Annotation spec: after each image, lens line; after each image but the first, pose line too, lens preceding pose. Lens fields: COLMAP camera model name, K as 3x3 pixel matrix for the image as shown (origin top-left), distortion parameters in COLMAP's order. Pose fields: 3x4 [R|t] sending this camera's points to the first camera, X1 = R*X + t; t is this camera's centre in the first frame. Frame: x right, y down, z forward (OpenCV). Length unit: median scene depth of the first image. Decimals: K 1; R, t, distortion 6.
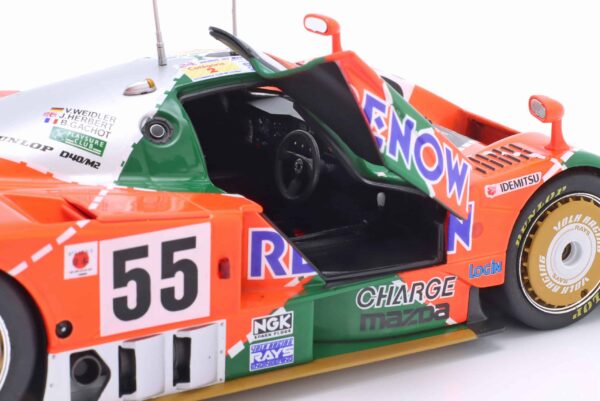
lens RADIAL K [[1879.0, 0, 300.0], [0, 1879.0, 200.5], [0, 0, 1]] dist [-0.398976, -0.435581]
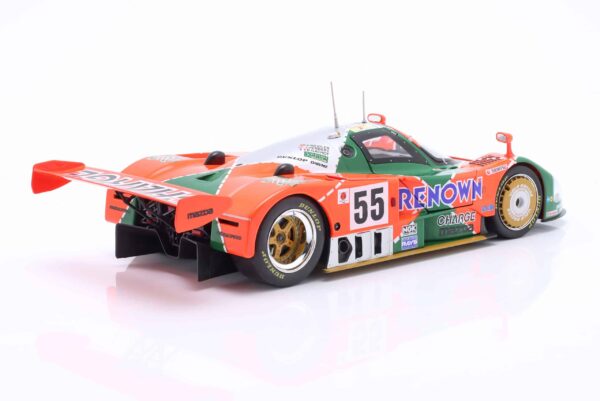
lens RADIAL K [[1557.3, 0, 300.0], [0, 1557.3, 200.5], [0, 0, 1]] dist [-0.253571, 0.156535]
pose [[0.987229, -0.064852, 0.145511, -0.417443], [0.081686, 0.990247, -0.112866, 0.232578], [-0.136772, 0.123310, 0.982898, -0.852674]]
